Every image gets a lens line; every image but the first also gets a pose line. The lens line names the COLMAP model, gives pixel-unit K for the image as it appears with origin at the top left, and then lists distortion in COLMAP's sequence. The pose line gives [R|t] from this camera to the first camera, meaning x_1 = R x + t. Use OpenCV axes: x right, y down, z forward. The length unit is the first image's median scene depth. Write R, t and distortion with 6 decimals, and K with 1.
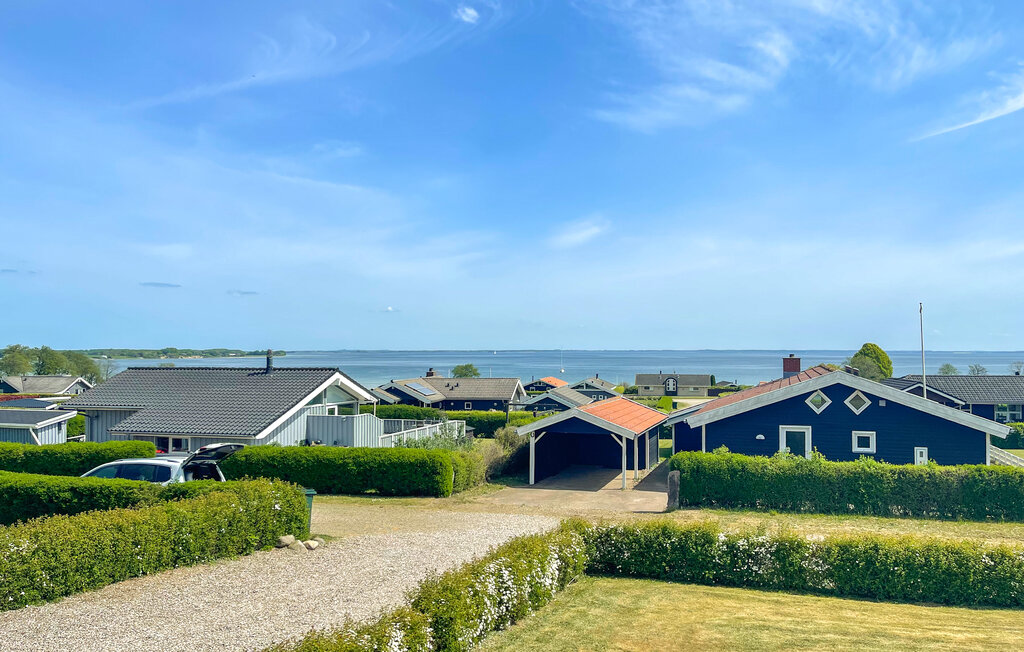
lens RADIAL K [[768.3, 0, 512.0], [0, 768.3, 326.0], [0, 0, 1]] dist [-0.002215, -0.003285]
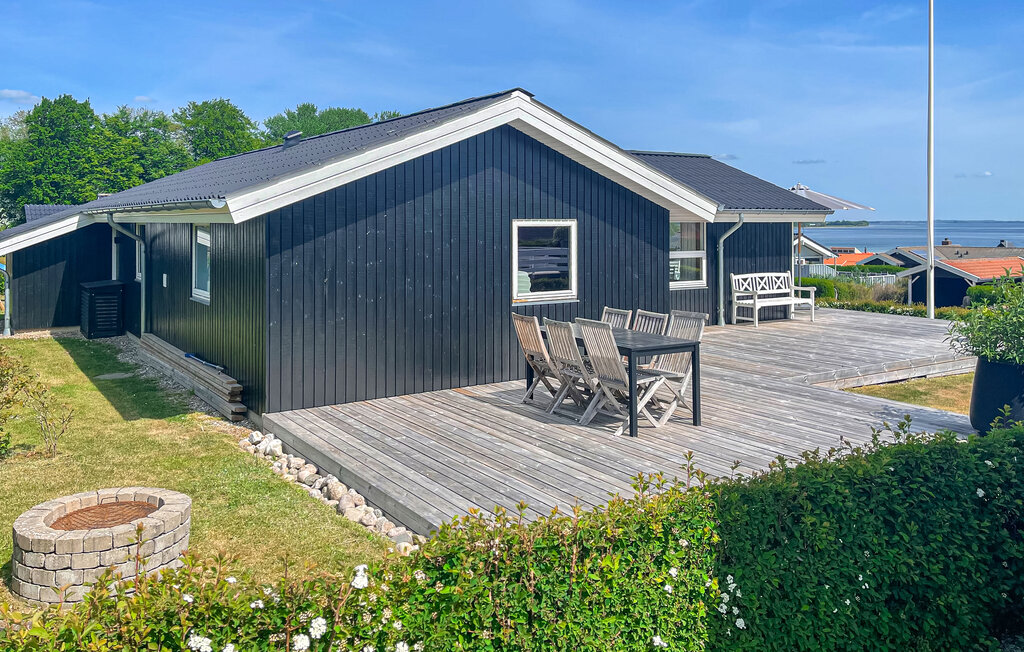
lens RADIAL K [[768.3, 0, 512.0], [0, 768.3, 326.0], [0, 0, 1]] dist [-0.002215, -0.003285]
pose [[0.758167, 0.084189, -0.646602, 0.078761], [0.022981, 0.987564, 0.155528, -0.000230], [0.651655, -0.132775, 0.746804, -0.100973]]
